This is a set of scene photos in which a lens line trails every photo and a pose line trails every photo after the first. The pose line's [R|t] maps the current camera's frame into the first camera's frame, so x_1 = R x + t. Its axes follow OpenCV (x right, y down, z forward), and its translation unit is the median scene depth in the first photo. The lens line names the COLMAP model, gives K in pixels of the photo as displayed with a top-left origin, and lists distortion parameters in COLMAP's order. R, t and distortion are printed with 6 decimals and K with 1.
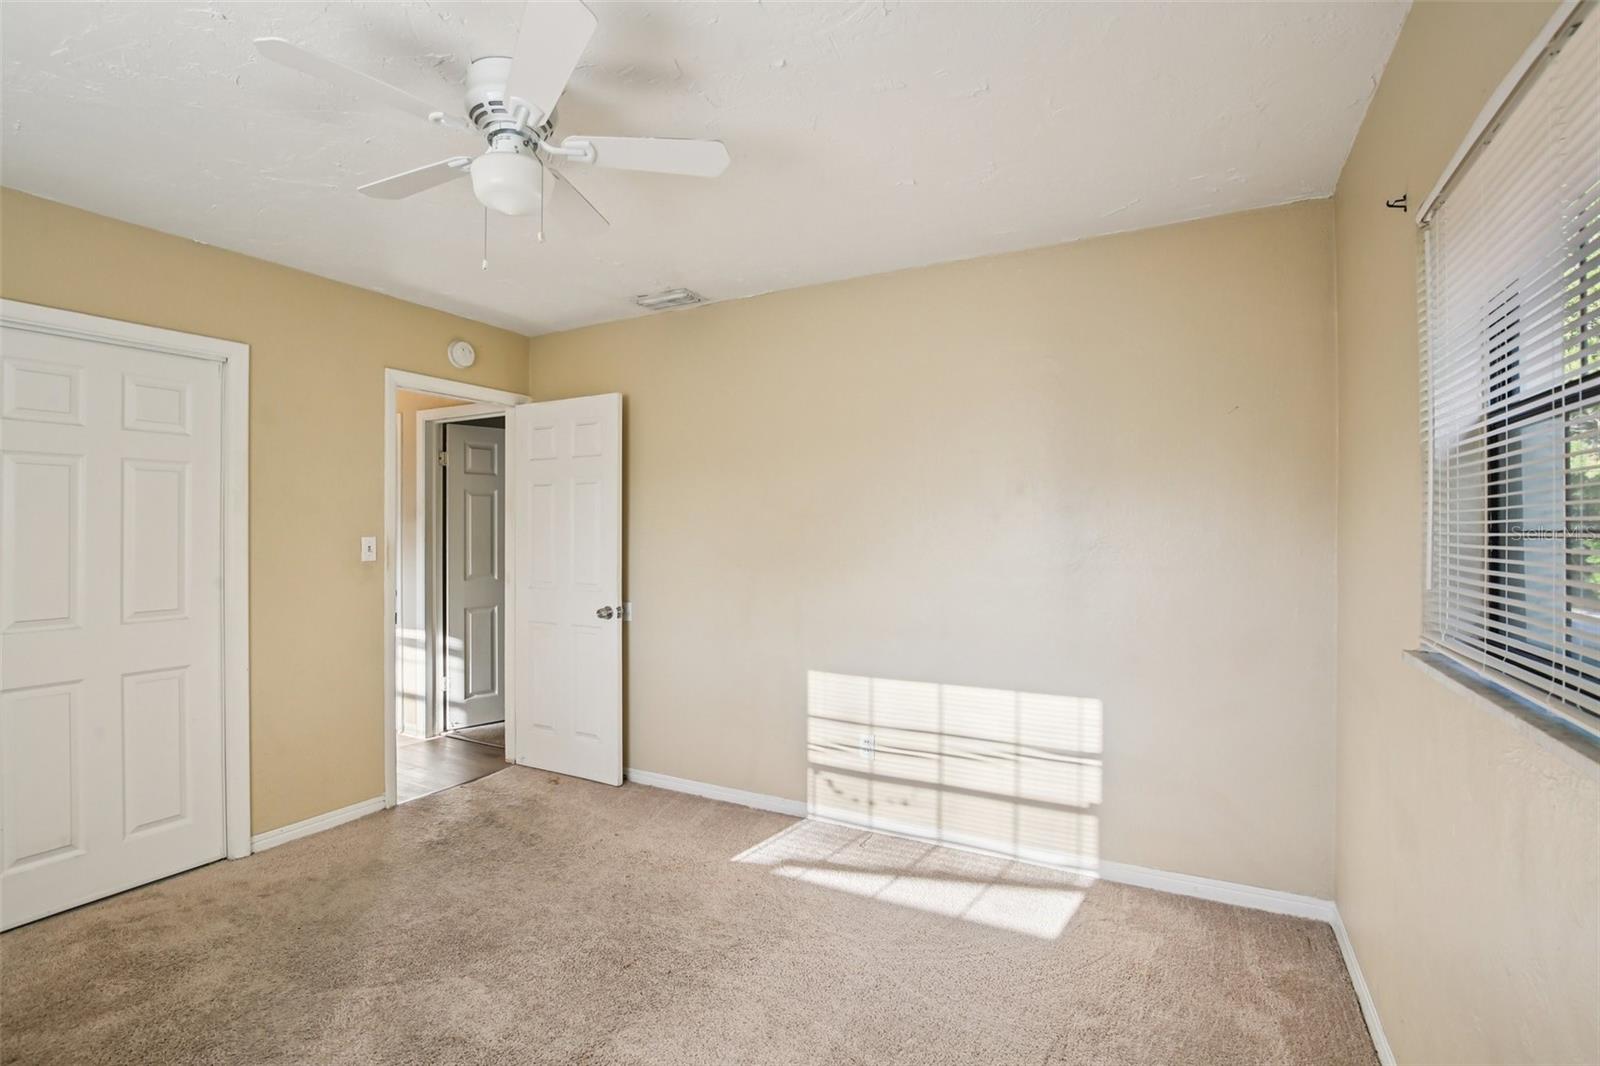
lens RADIAL K [[747.7, 0, 793.0], [0, 747.7, 535.7], [0, 0, 1]] dist [-0.030534, 0.000742]
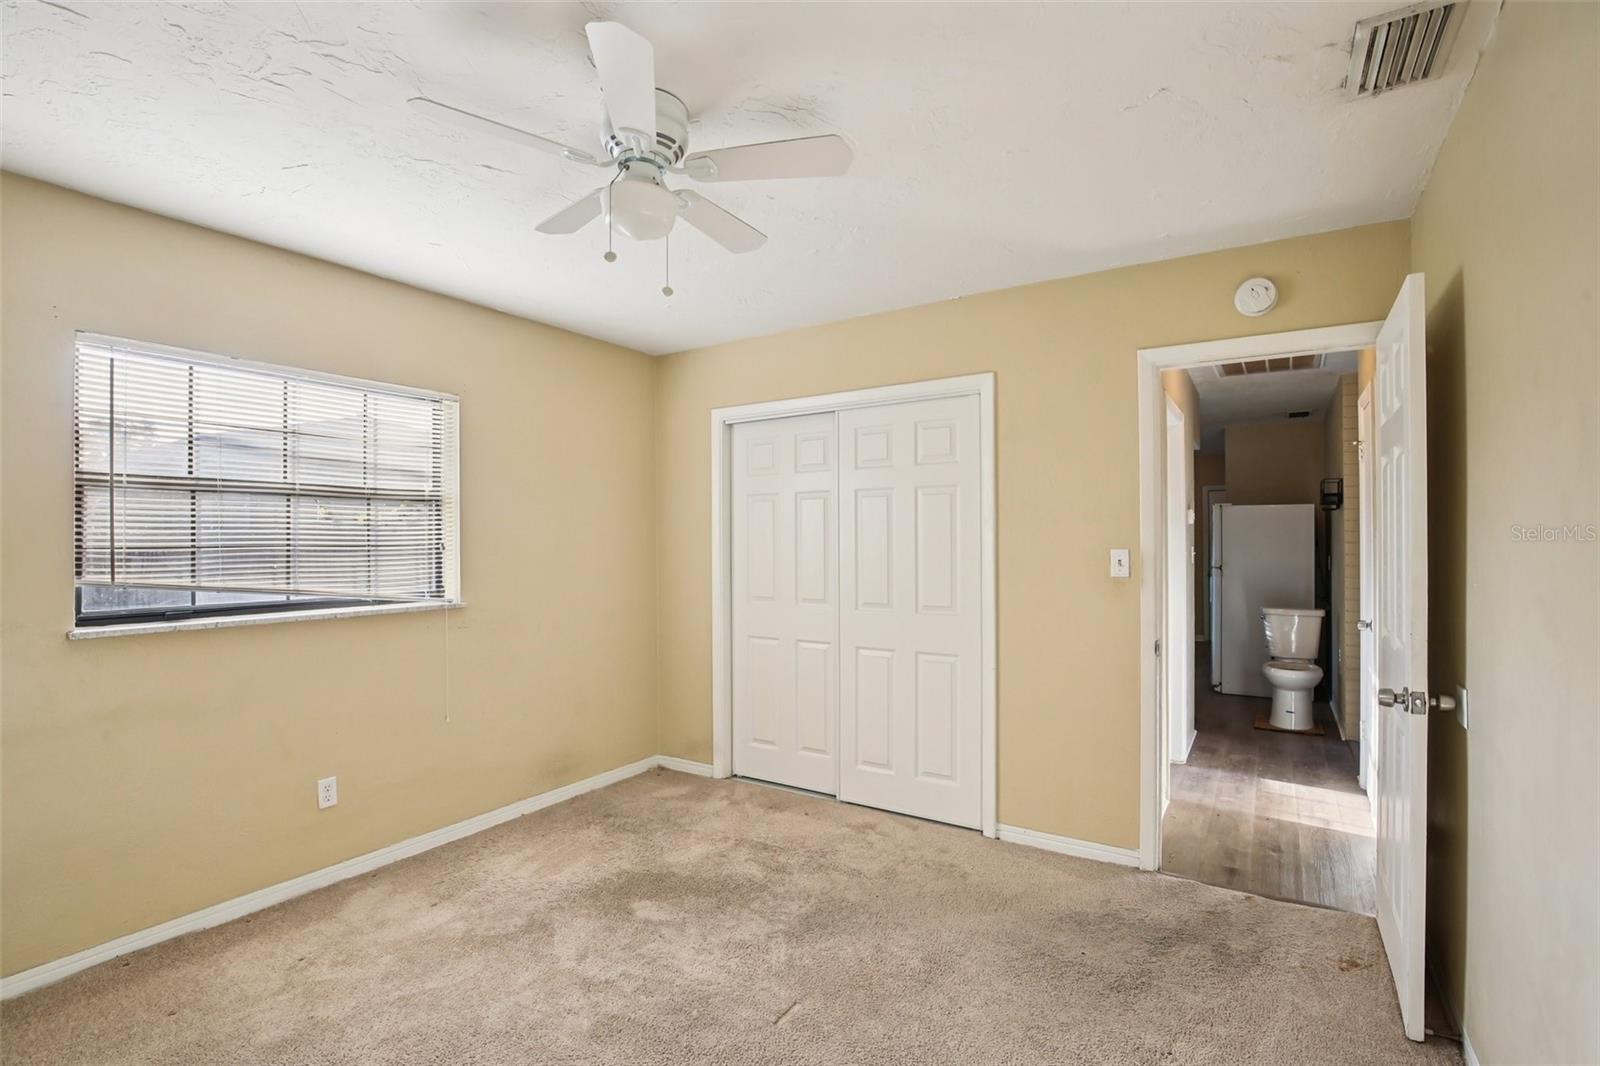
lens RADIAL K [[747.7, 0, 793.0], [0, 747.7, 535.7], [0, 0, 1]] dist [-0.030534, 0.000742]
pose [[-0.090673, 0.000376, -0.995881, 0.393515], [-0.001699, 0.999998, 0.000532, -0.016416], [0.995879, 0.001741, -0.090672, 0.806455]]
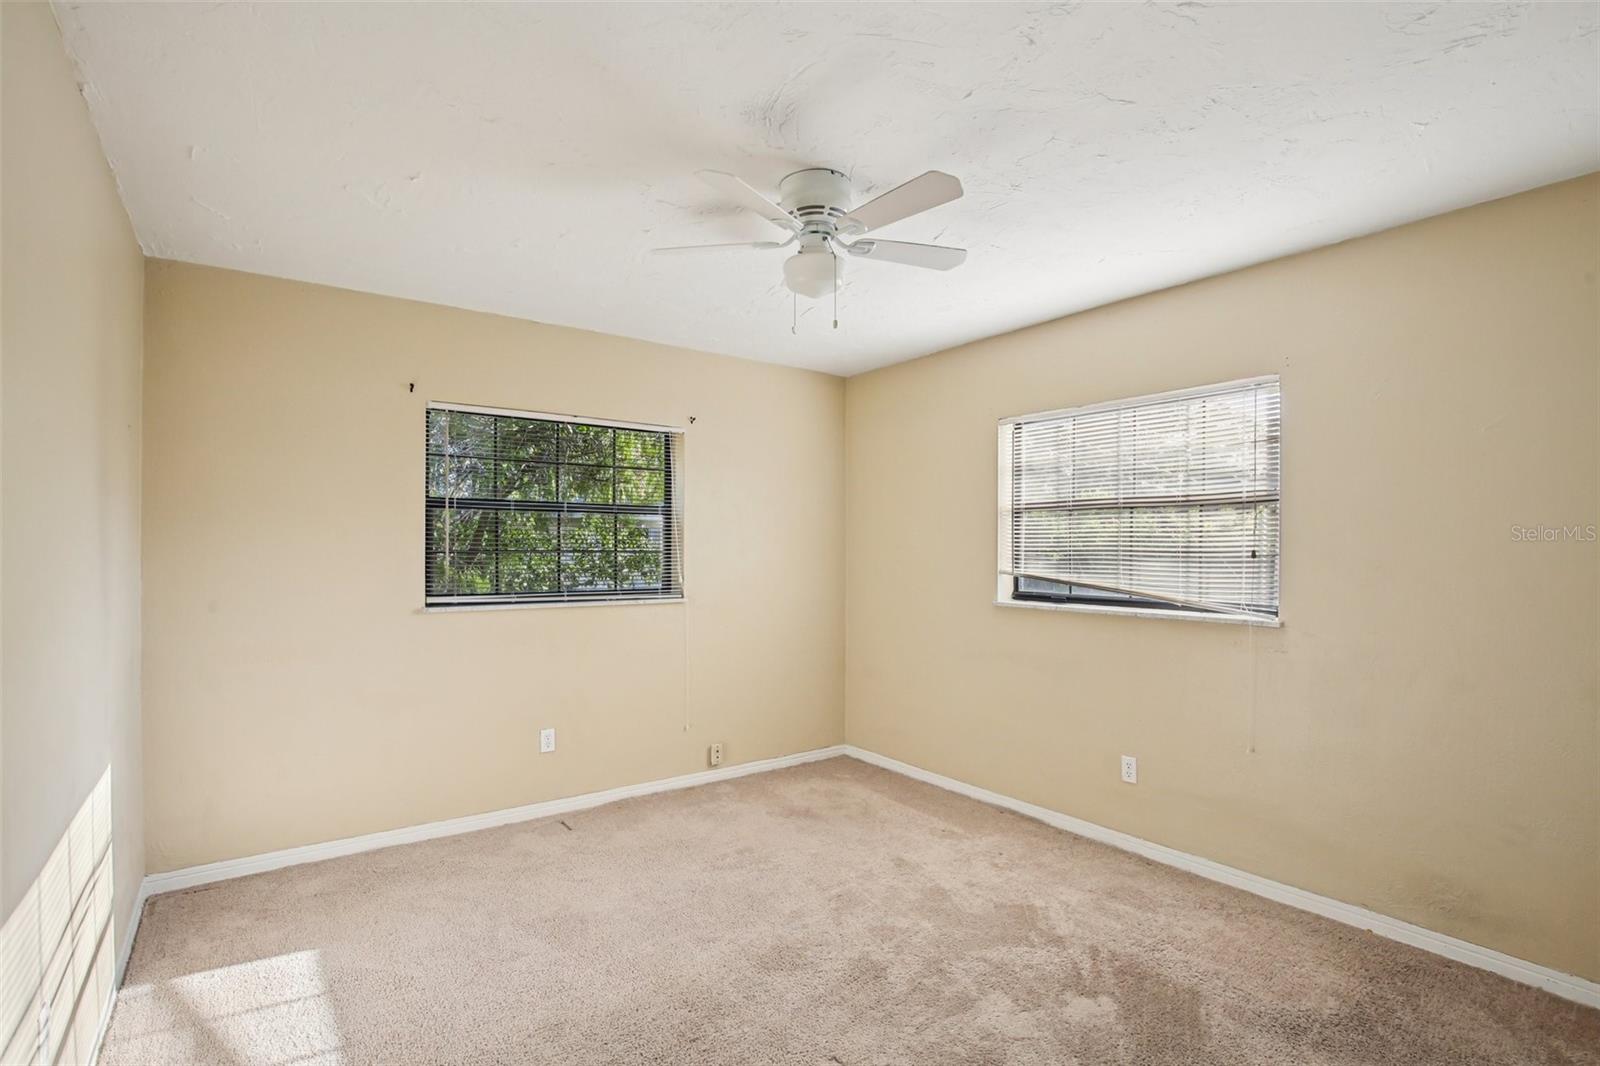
lens RADIAL K [[751.4, 0, 782.0], [0, 751.4, 563.5], [0, 0, 1]] dist [-0.041097, 0.010464]
pose [[-0.893158, -0.007512, 0.449681, -0.562729], [0.002689, 0.999753, 0.022043, -0.009327], [-0.449736, 0.020897, -0.892917, 1.332240]]
